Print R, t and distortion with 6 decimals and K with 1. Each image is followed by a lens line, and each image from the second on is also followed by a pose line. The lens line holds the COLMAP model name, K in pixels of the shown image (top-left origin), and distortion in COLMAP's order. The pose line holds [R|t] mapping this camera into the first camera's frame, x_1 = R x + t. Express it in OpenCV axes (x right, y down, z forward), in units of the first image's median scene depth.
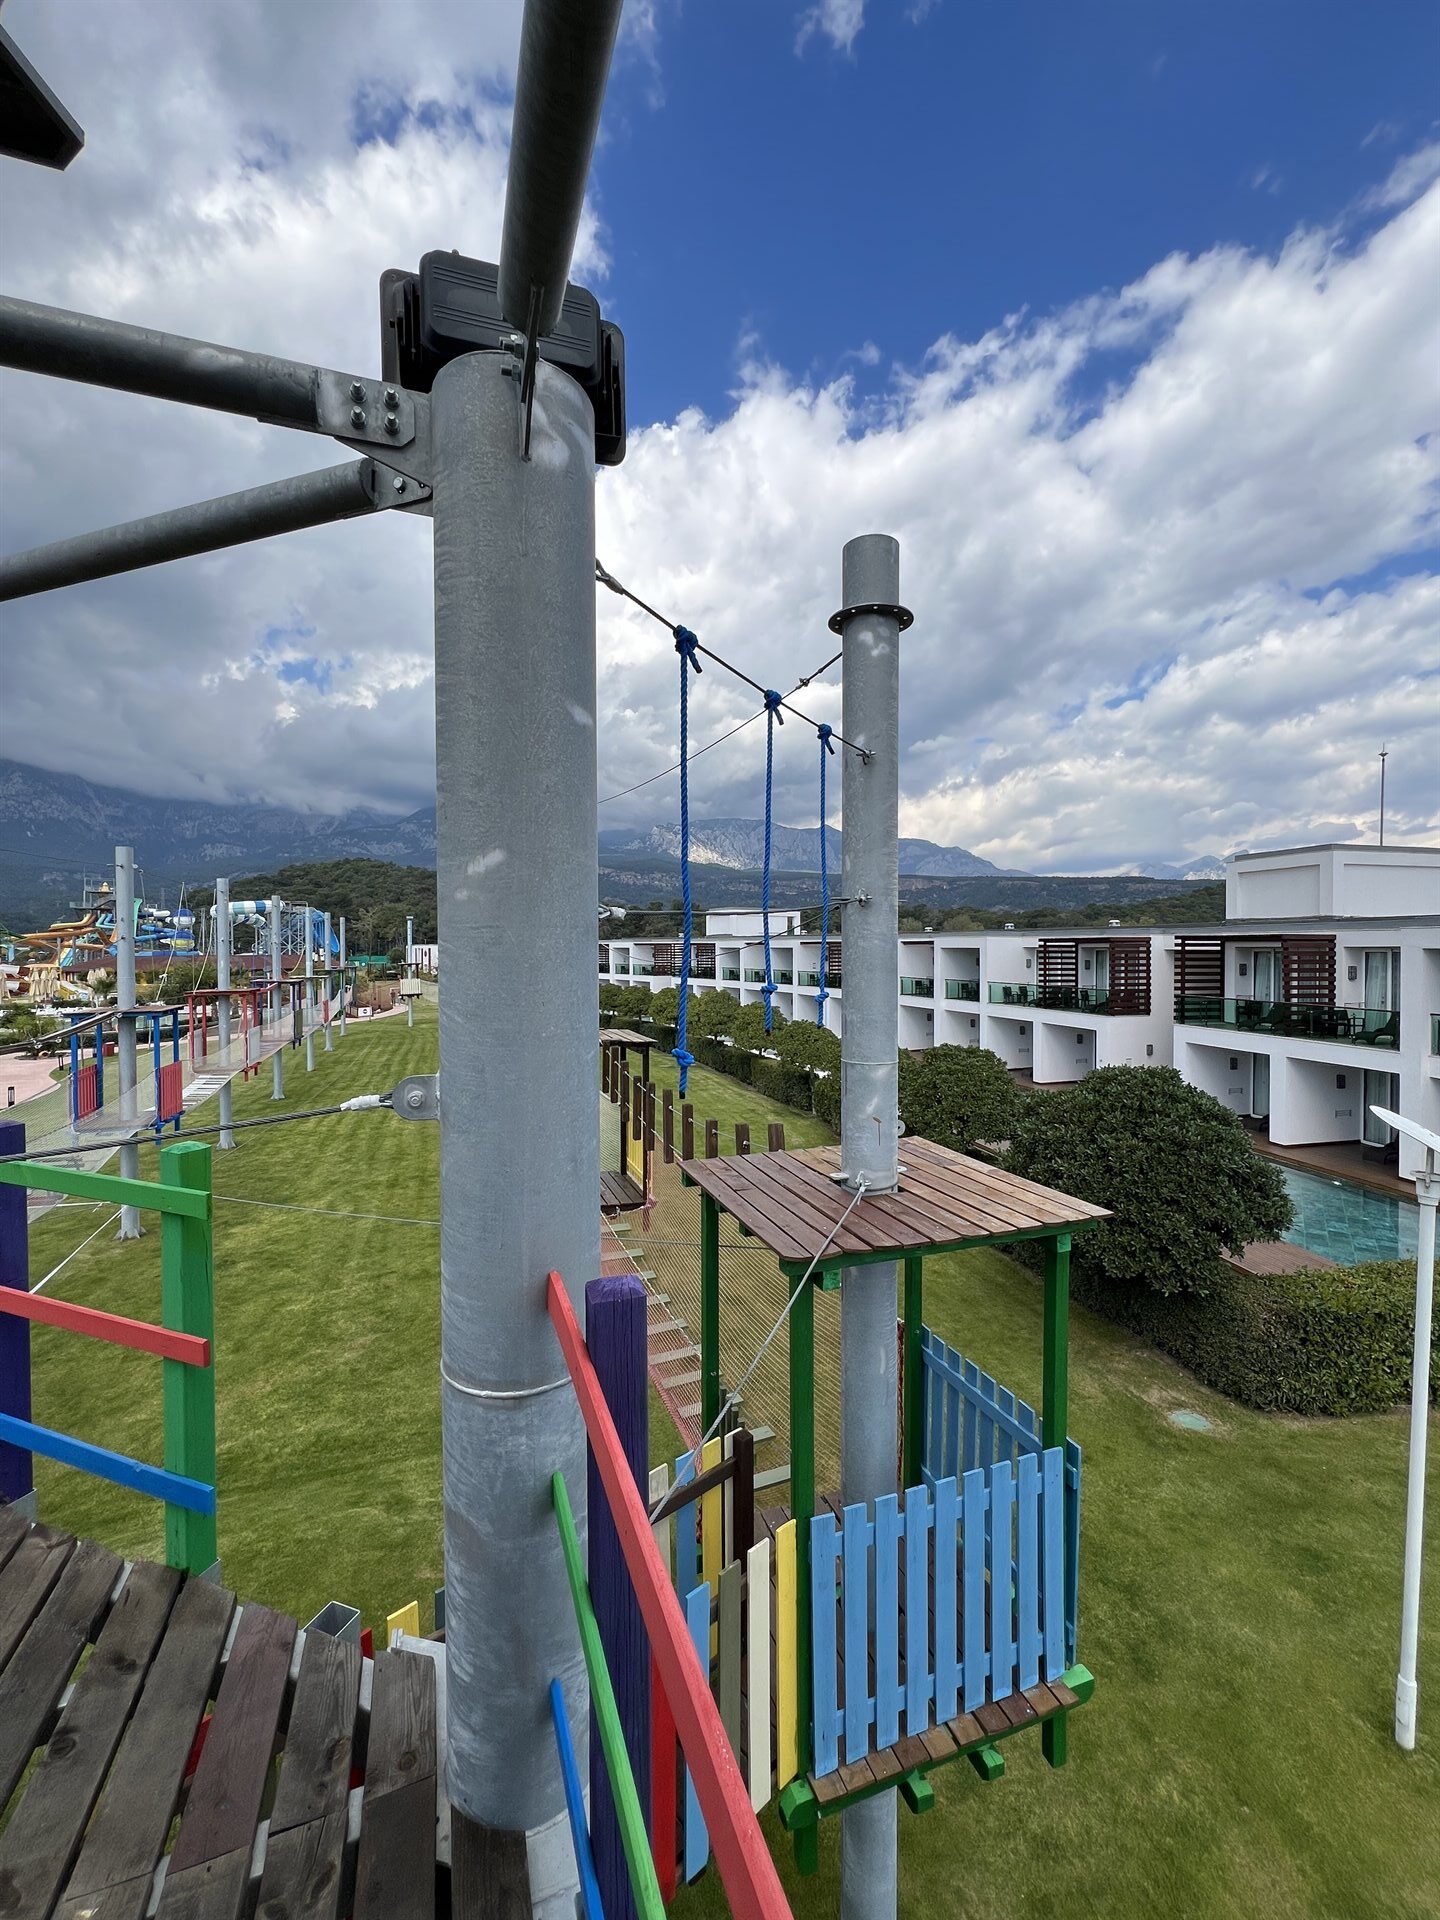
lens RADIAL K [[770.5, 0, 722.2], [0, 770.5, 958.4], [0, 0, 1]] dist [0.000072, -0.000563]
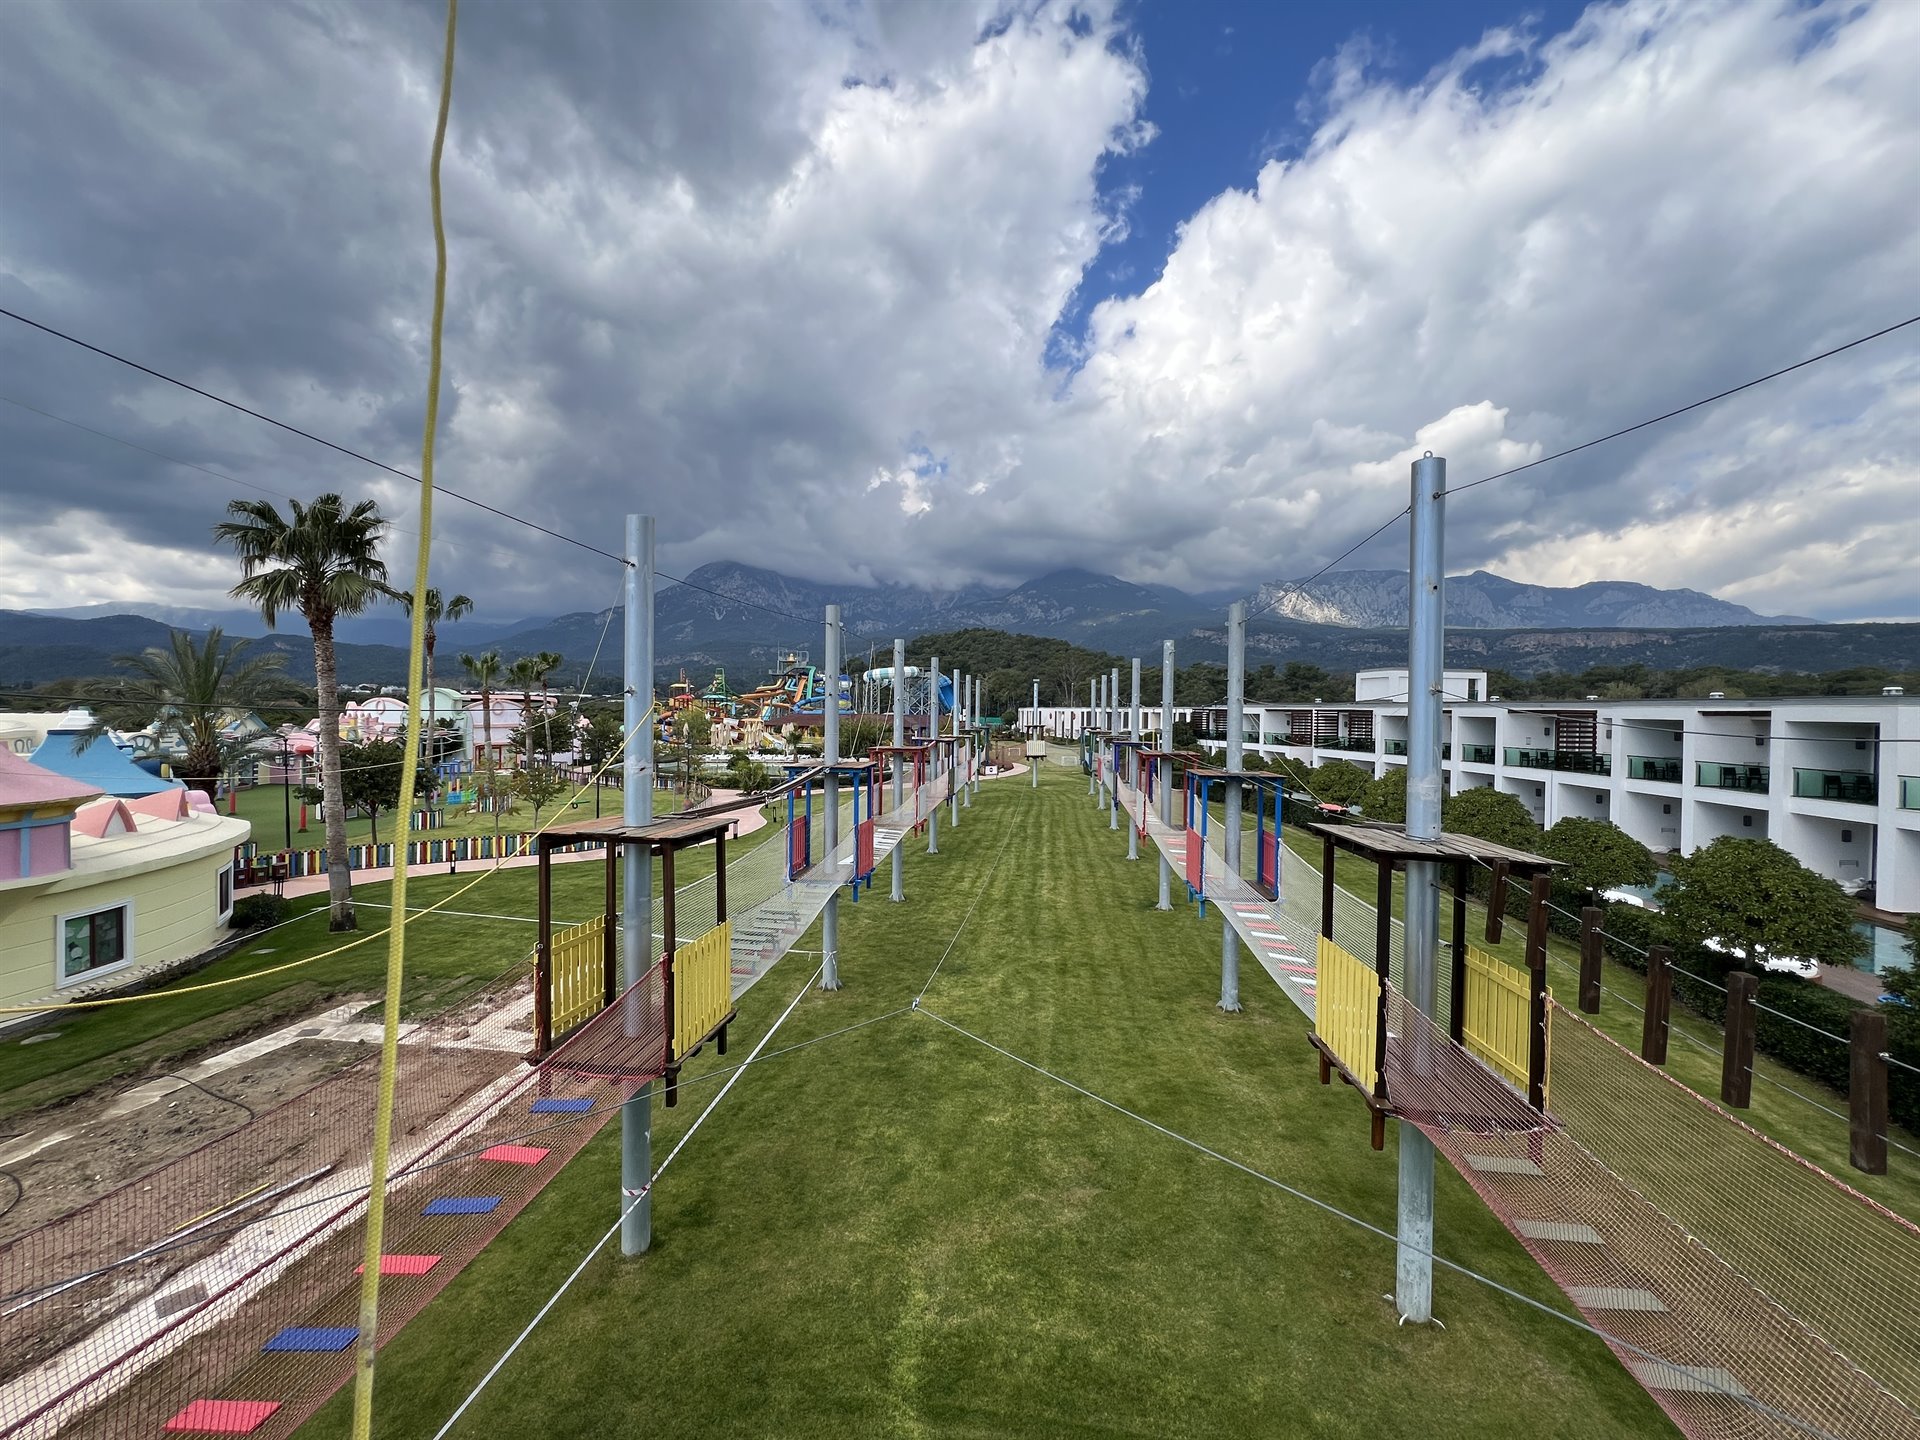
lens RADIAL K [[770.5, 0, 956.2], [0, 770.5, 719.7], [0, 0, 1]] dist [0.000072, -0.000563]
pose [[0.895356, 0.020972, -0.444856, -0.112151], [-0.022976, 0.999736, 0.000887, 0.001344], [0.444757, 0.009427, 0.895602, 0.103129]]
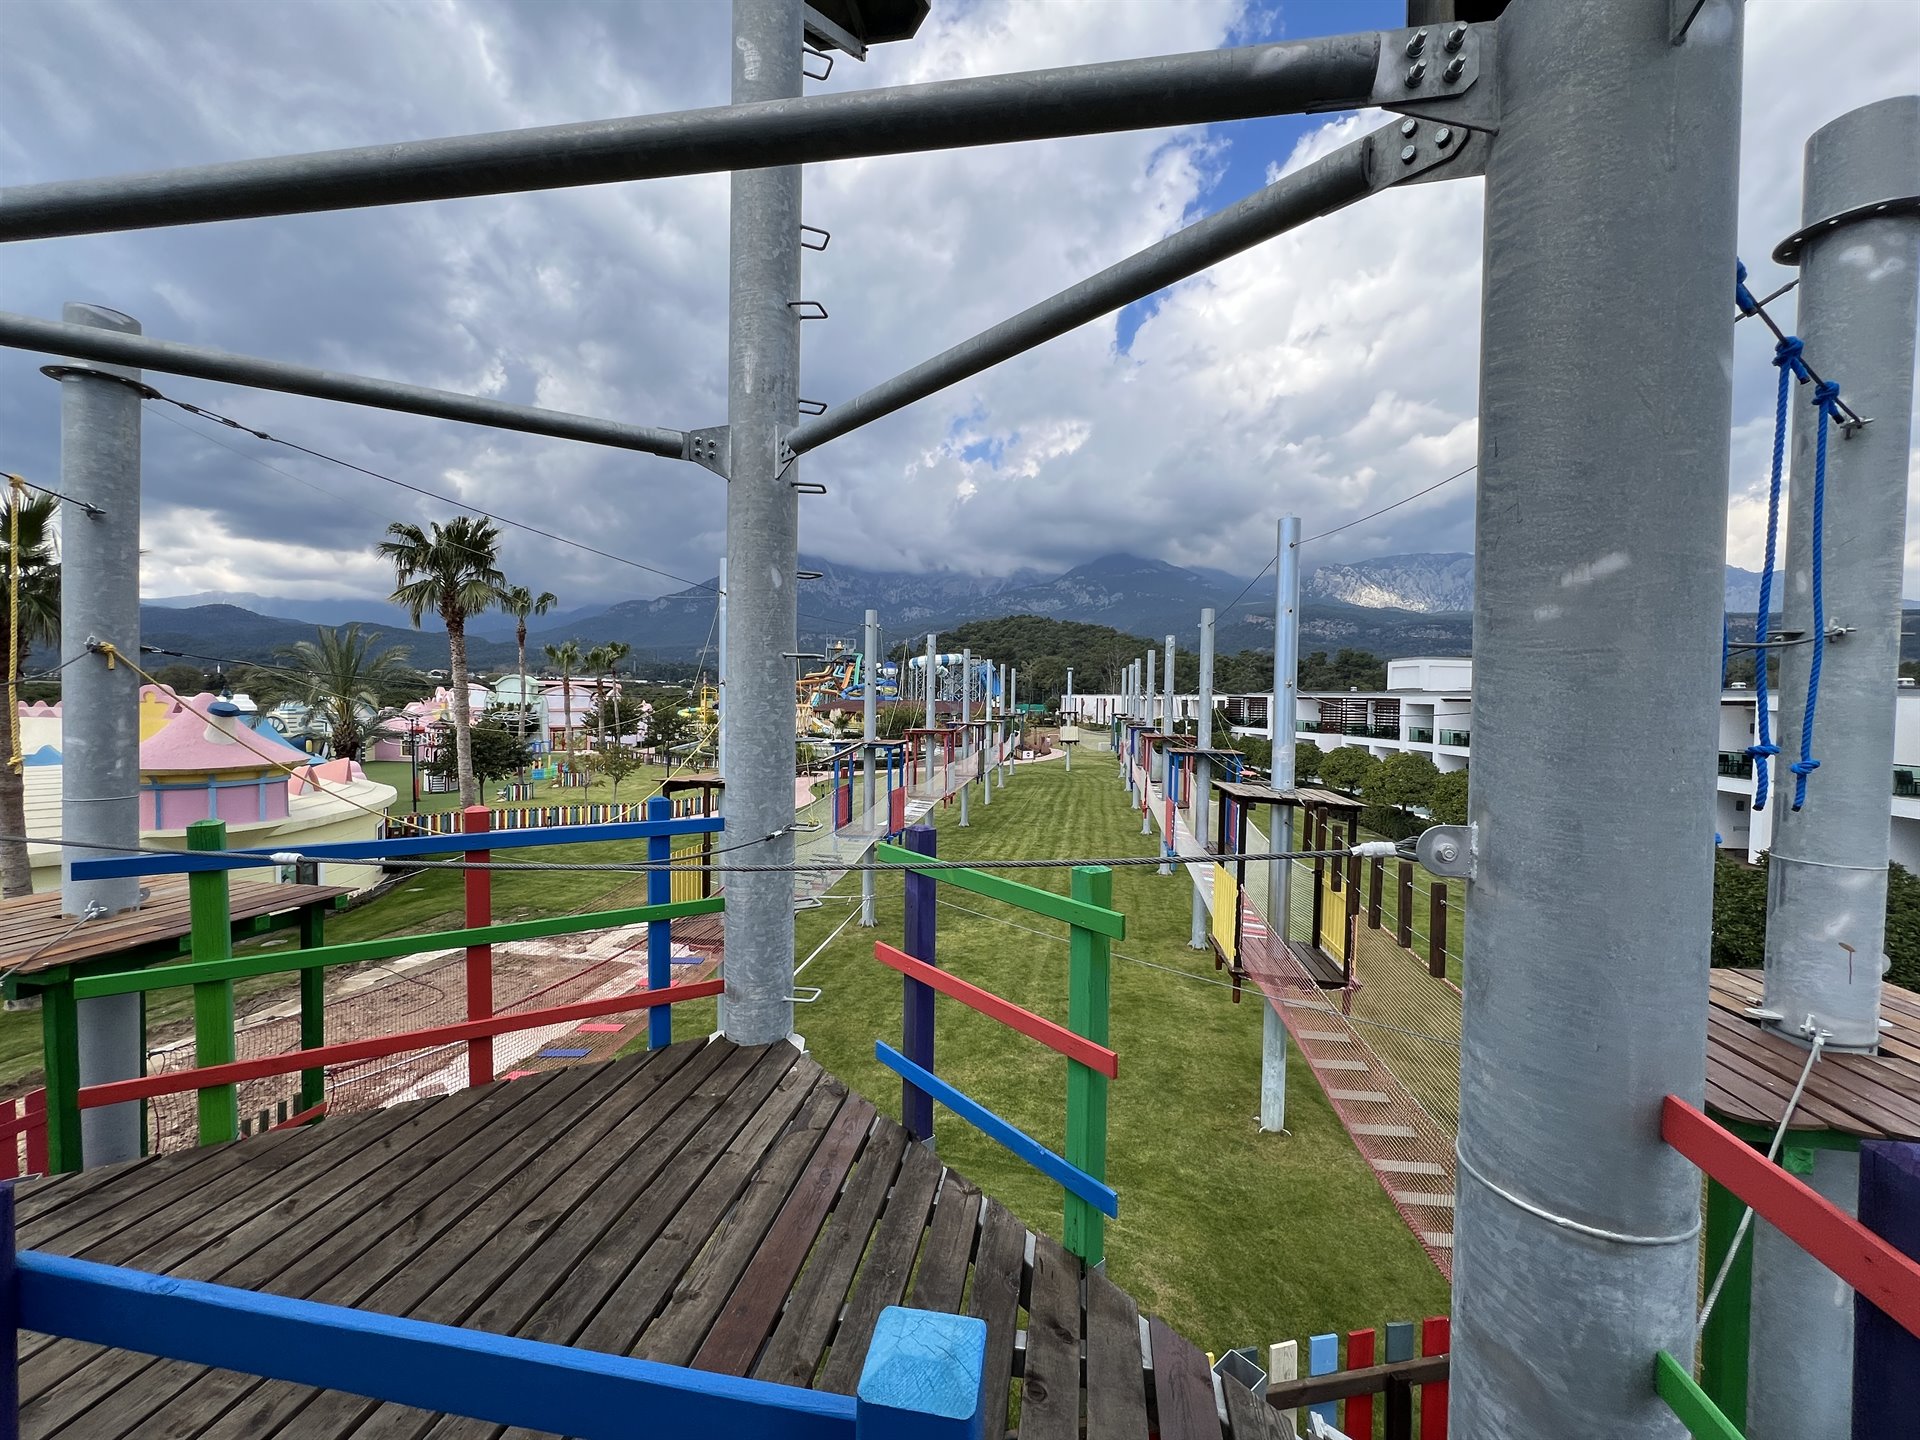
lens RADIAL K [[770.5, 0, 956.2], [0, 770.5, 719.7], [0, 0, 1]] dist [0.000072, -0.000563]
pose [[0.866857, 0.033600, -0.497424, -0.025969], [-0.027441, 0.999430, 0.019689, 0.001852], [0.497802, -0.003418, 0.867284, -0.001520]]
